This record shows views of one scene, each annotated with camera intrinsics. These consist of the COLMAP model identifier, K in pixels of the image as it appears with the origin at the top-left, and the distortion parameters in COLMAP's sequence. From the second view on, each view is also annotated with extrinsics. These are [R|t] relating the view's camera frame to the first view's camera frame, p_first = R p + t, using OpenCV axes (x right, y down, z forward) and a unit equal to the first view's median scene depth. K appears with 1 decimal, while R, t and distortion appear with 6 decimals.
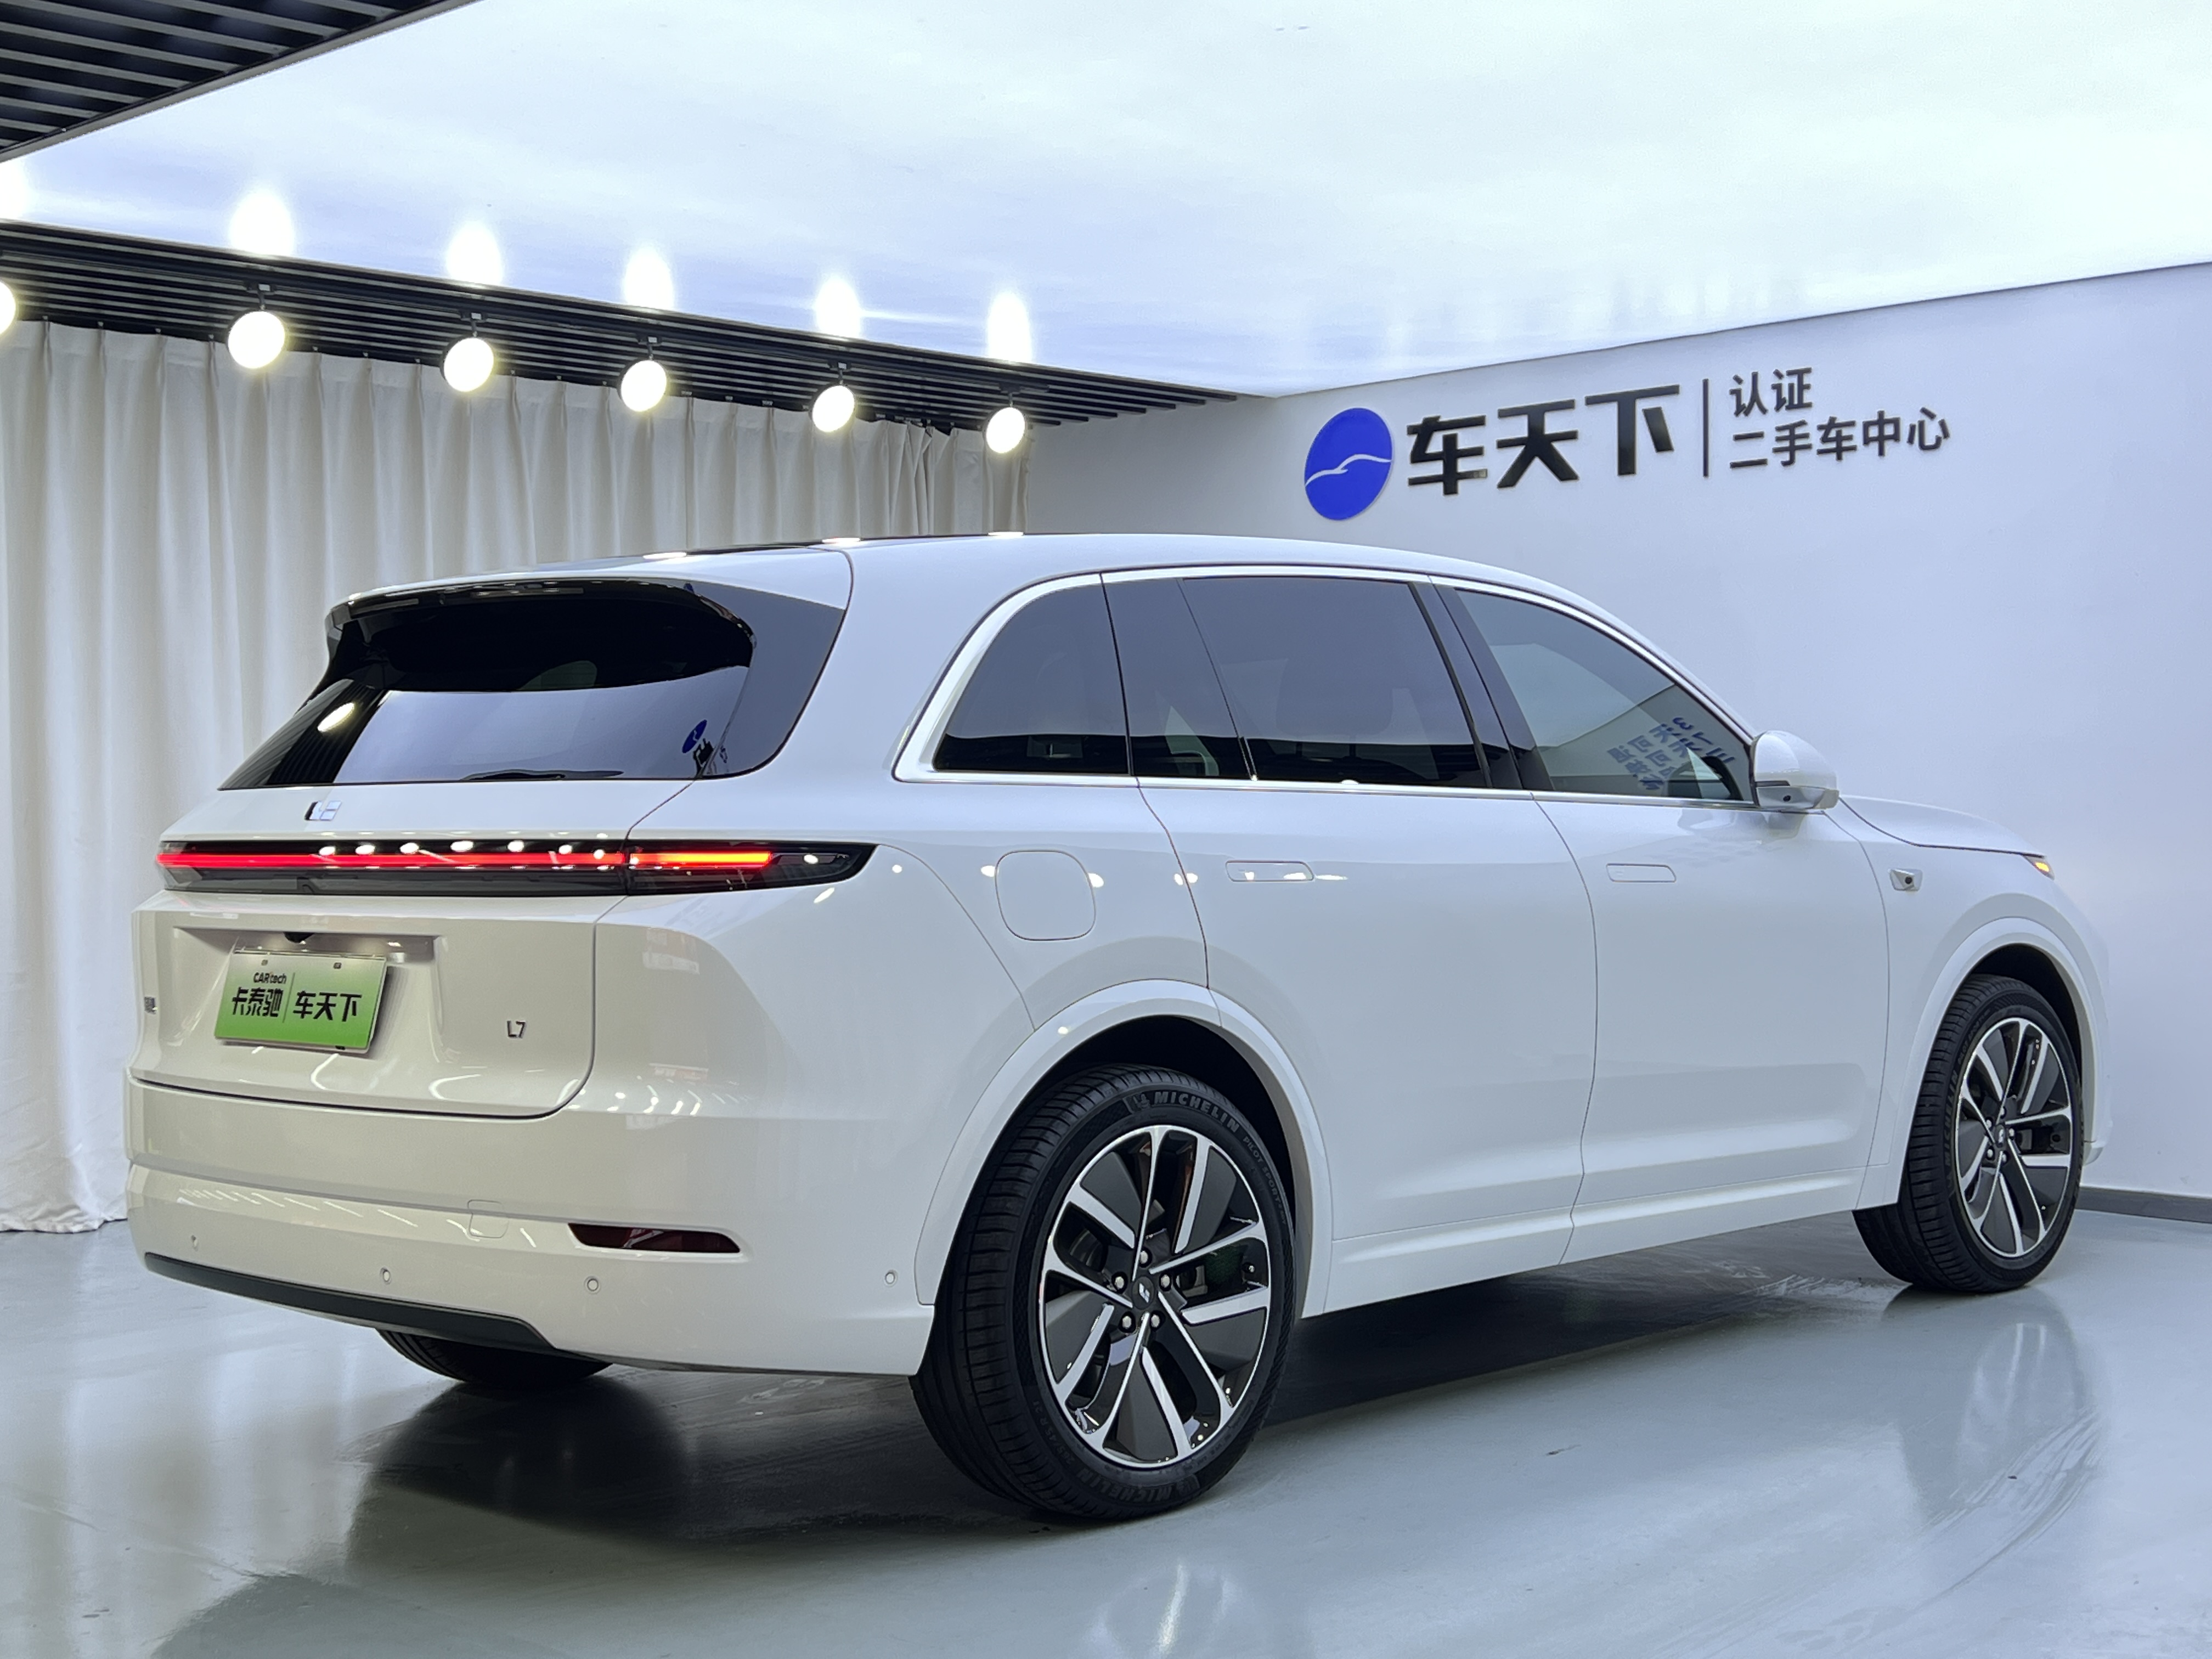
lens RADIAL K [[2920.2, 0, 1102.5], [0, 2920.2, 837.2], [0, 0, 1]] dist [0.020478, 0.000000]
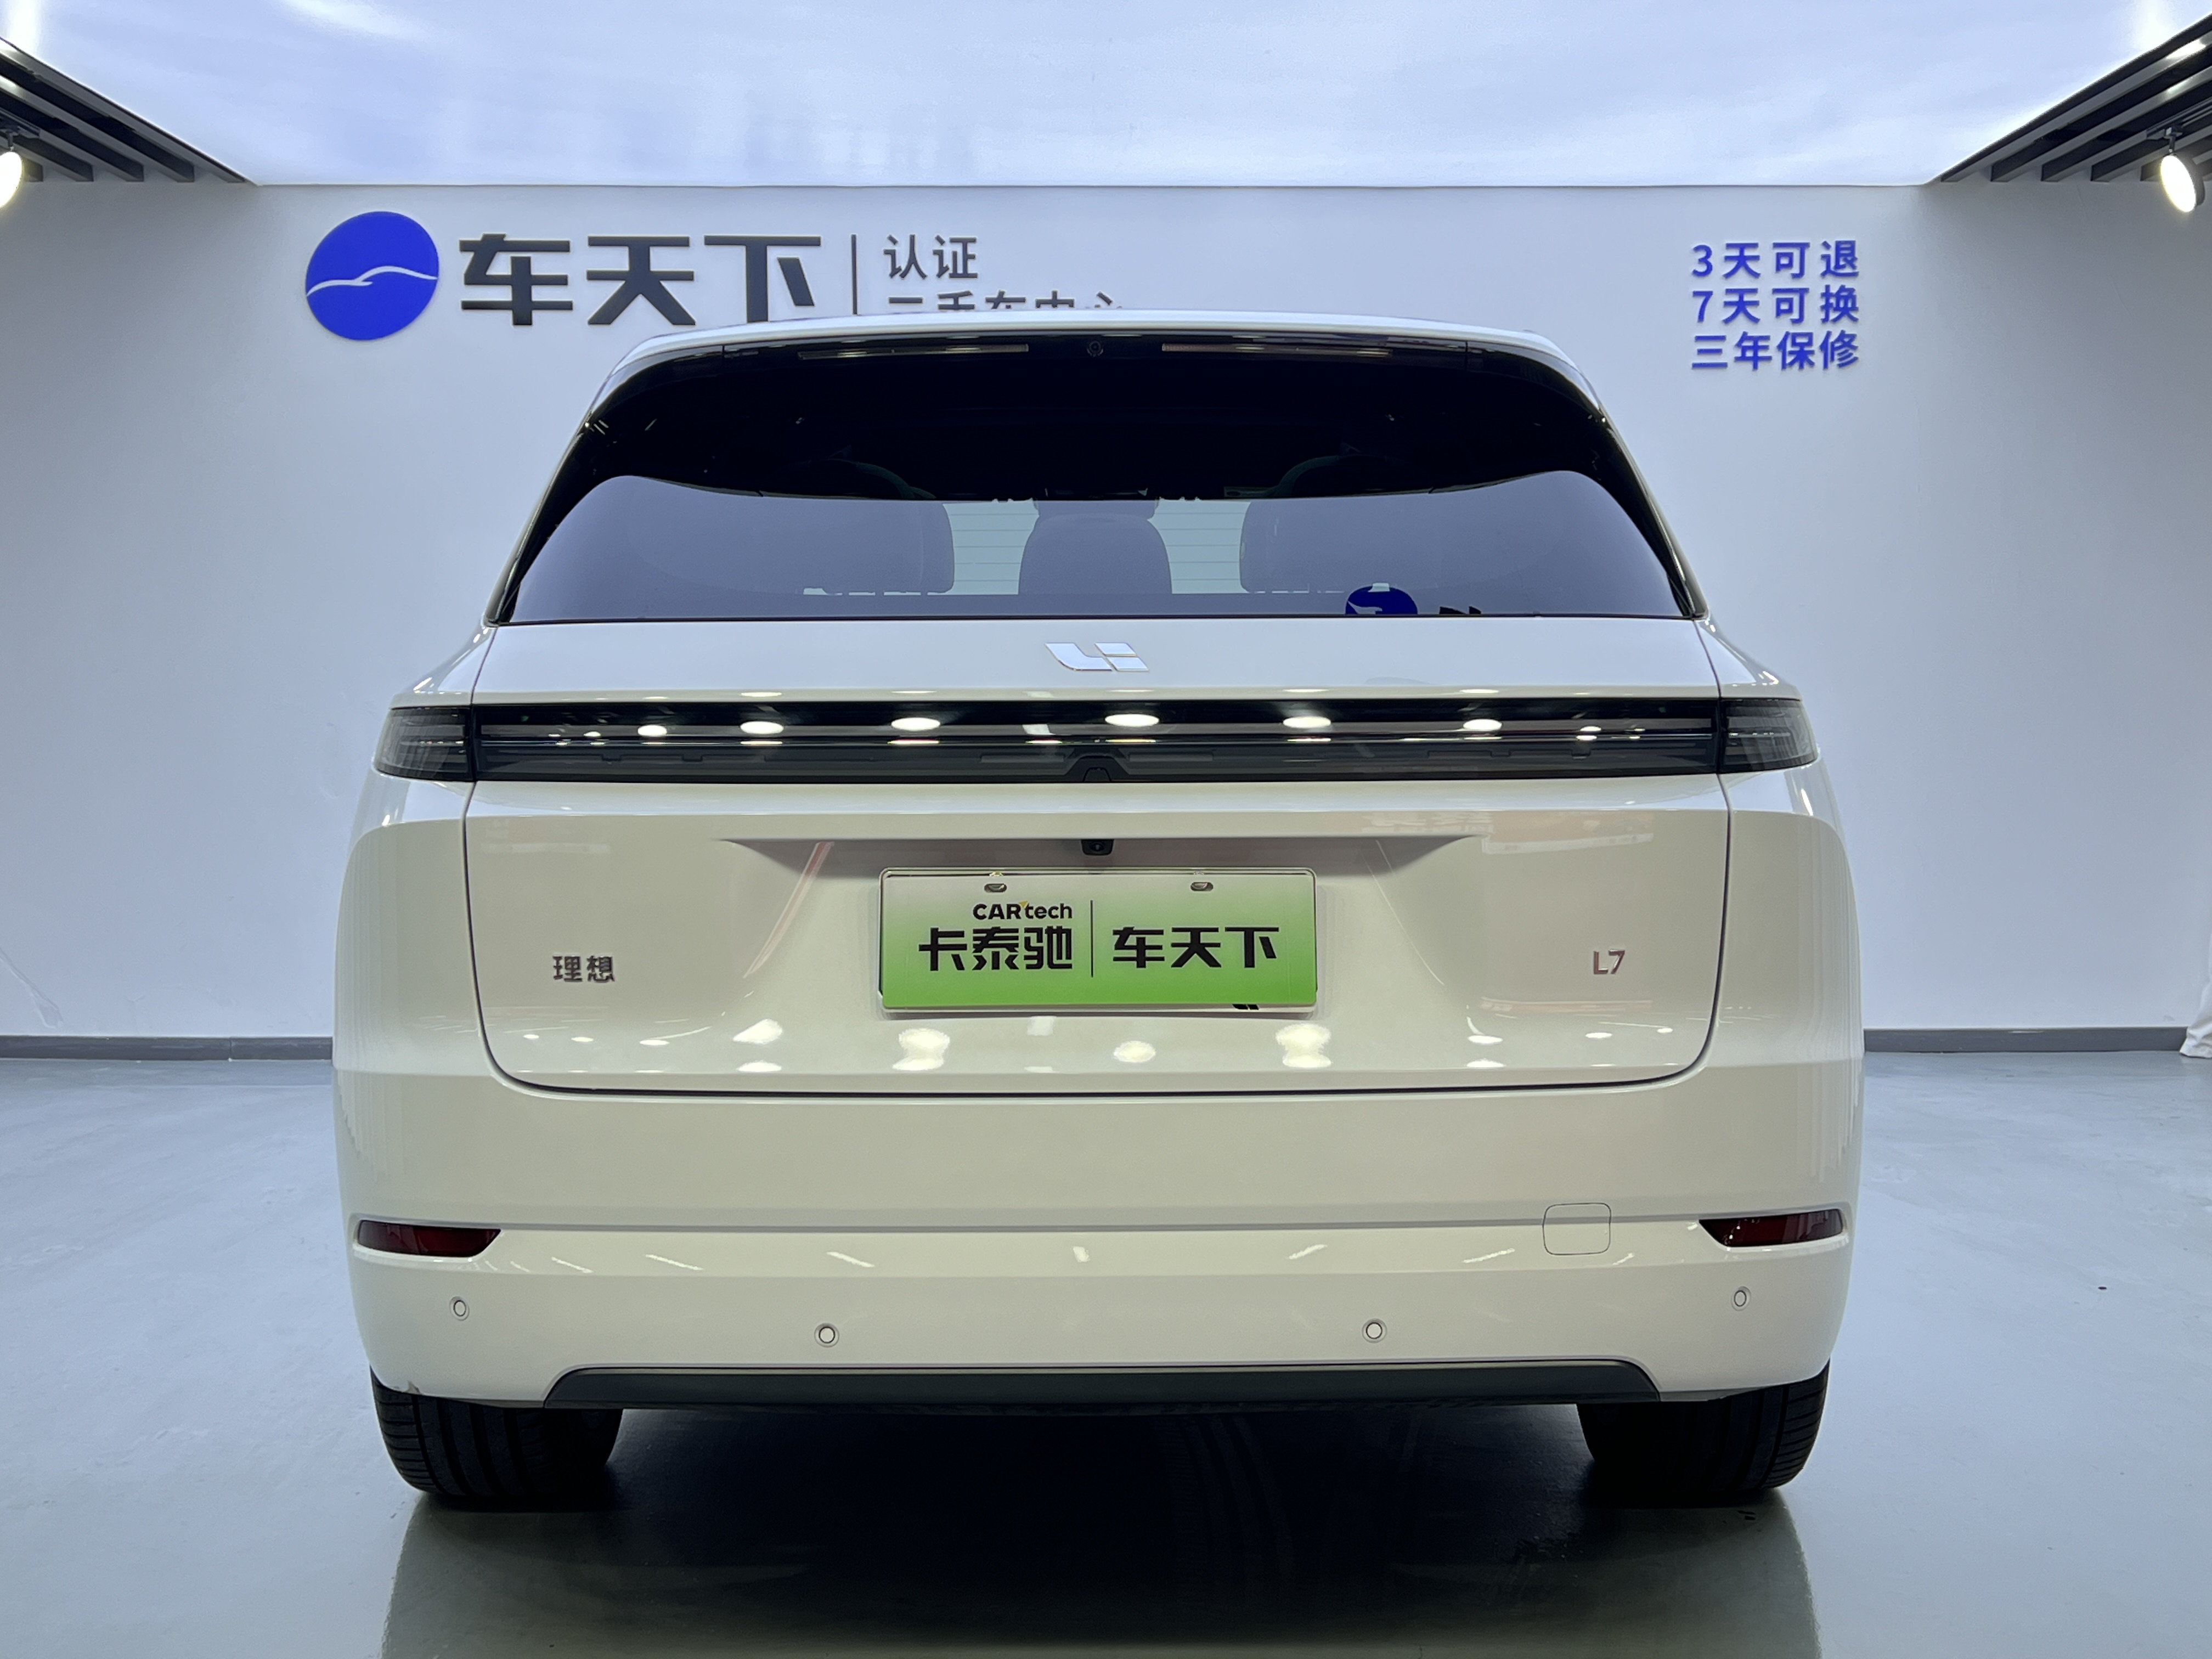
lens RADIAL K [[2706.0, 0, 1130.9], [0, 2706.0, 810.3], [0, 0, 1]] dist [0.137253, 0.000000]
pose [[0.713385, -0.023364, 0.700383, -0.375347], [-0.000135, 0.999439, 0.033478, 0.002932], [-0.700772, -0.023977, 0.712982, 0.300615]]
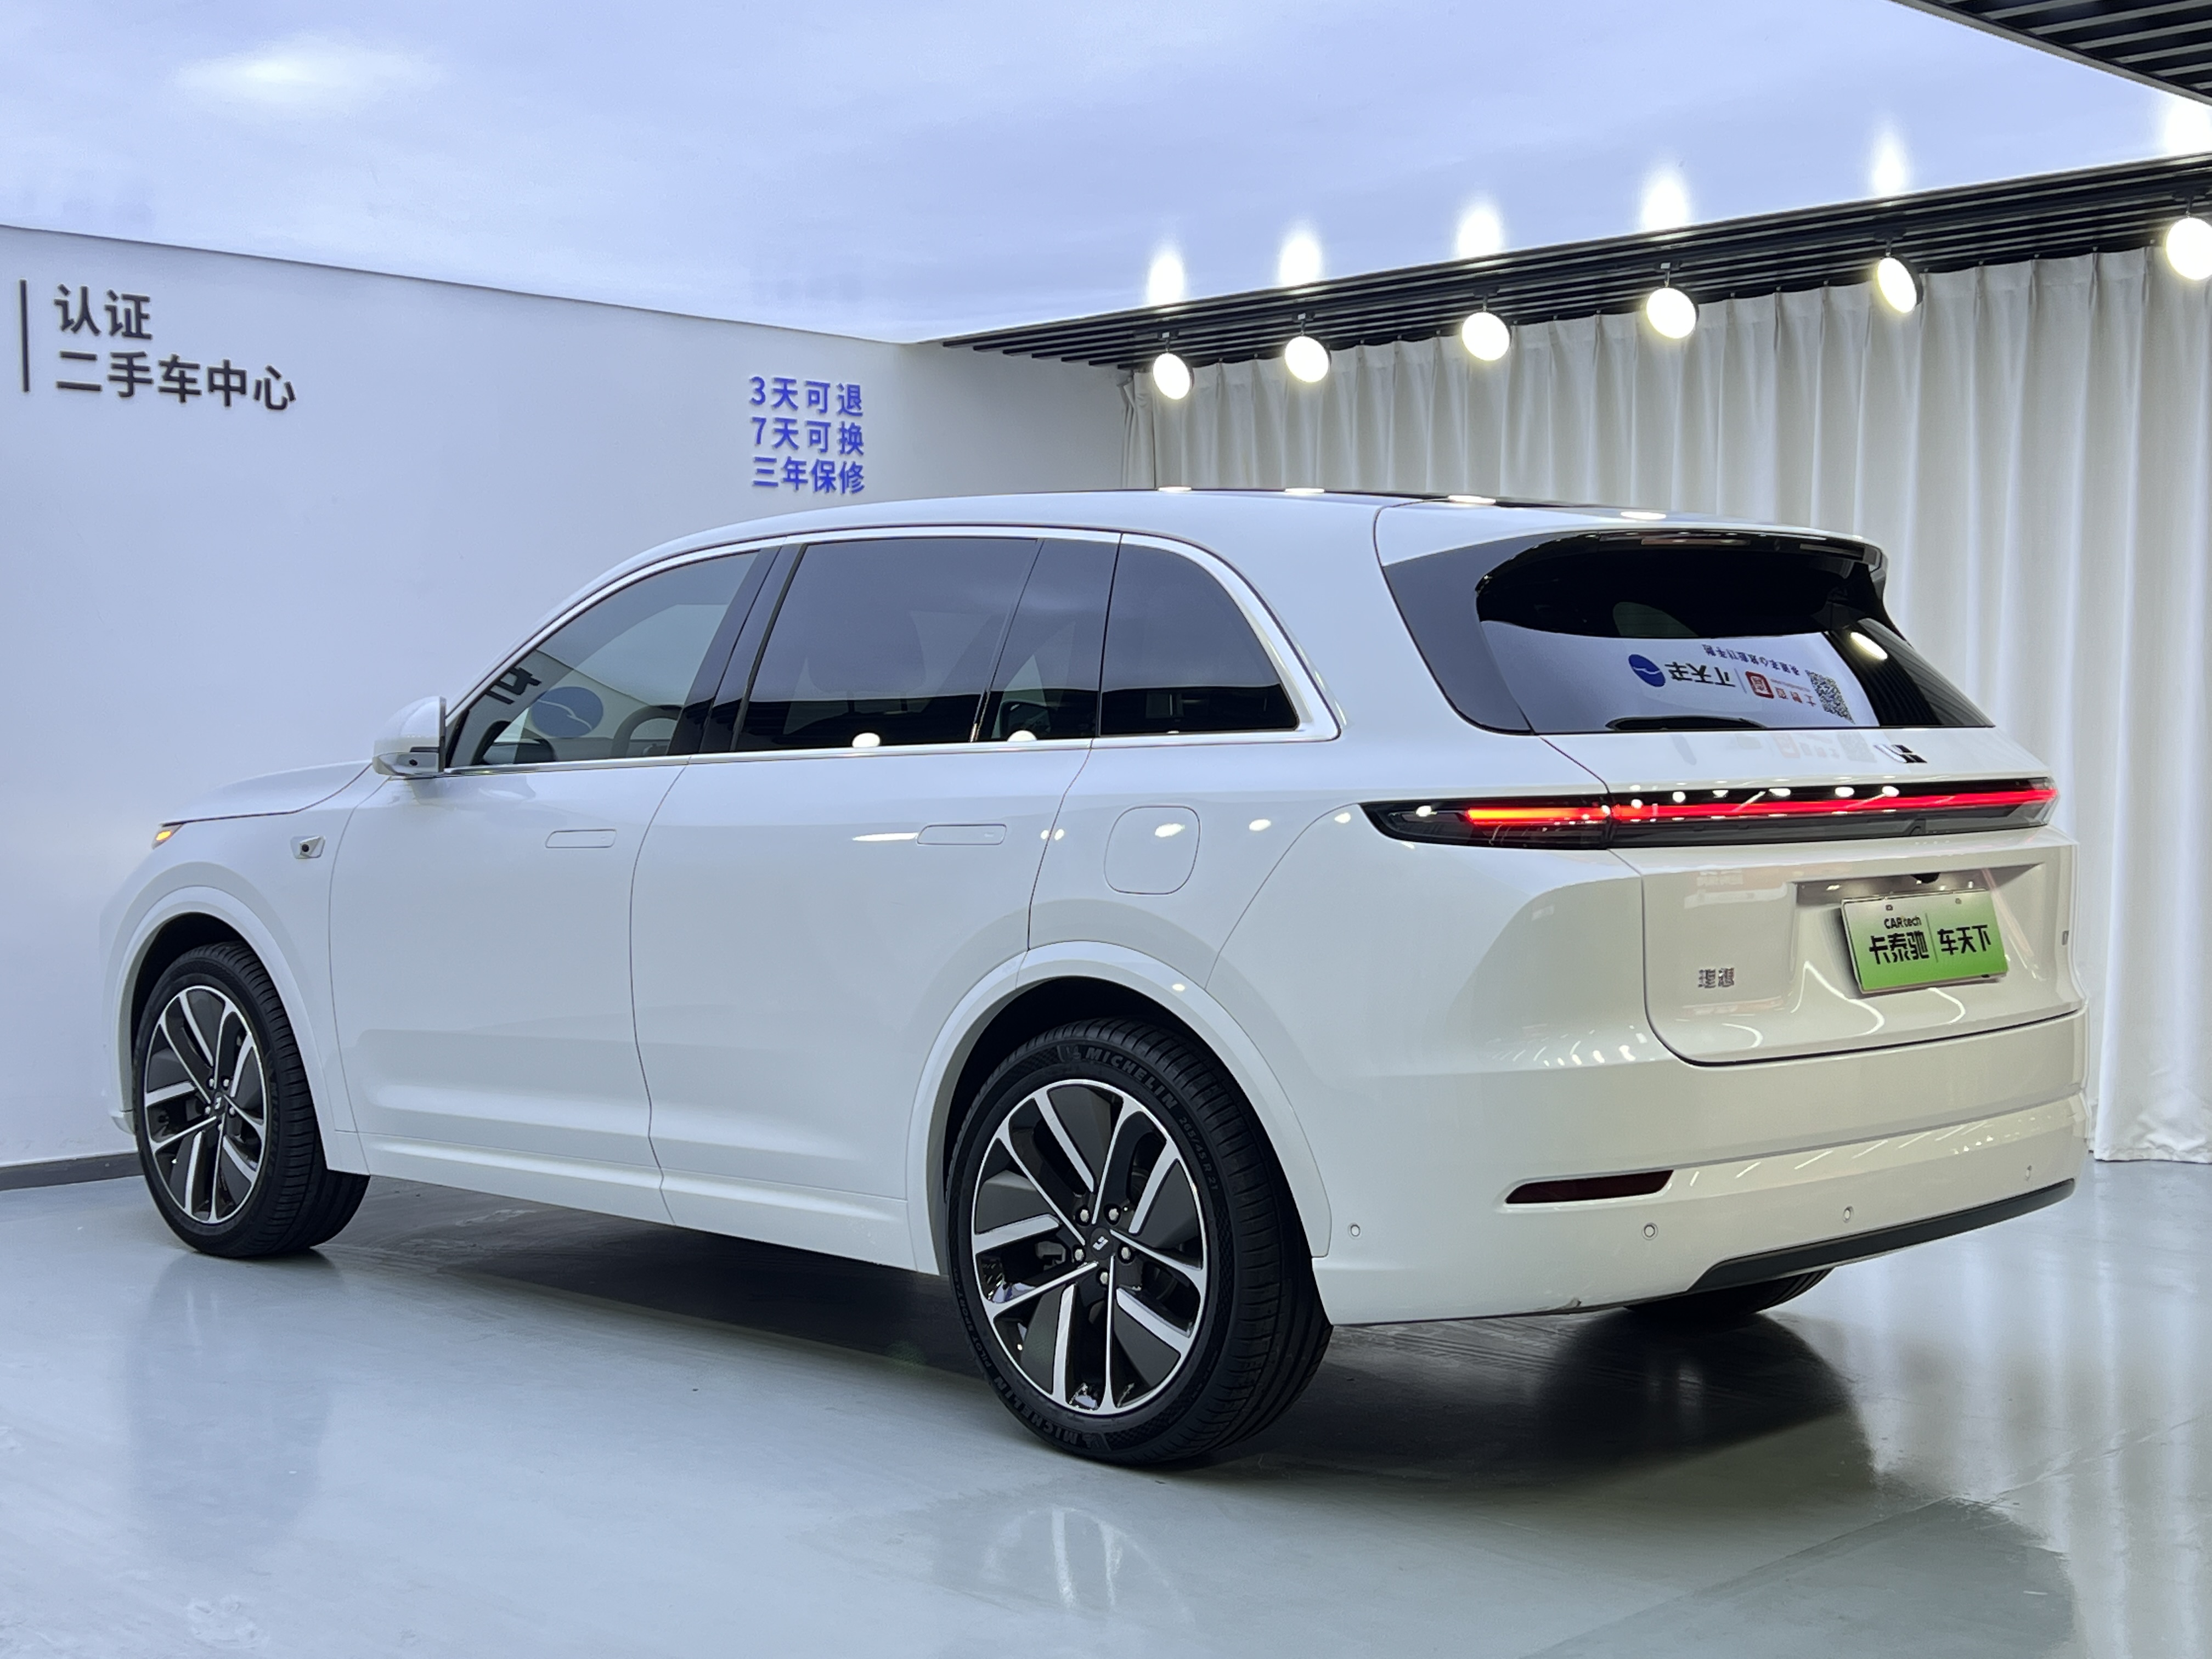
lens RADIAL K [[2920.2, 0, 1121.8], [0, 2920.2, 827.7], [0, 0, 1]] dist [0.020478, 0.000000]
pose [[0.001399, -0.017070, 0.999853, -0.700560], [0.013924, 0.999758, 0.017049, -0.002588], [-0.999902, 0.013898, 0.001636, 0.694026]]
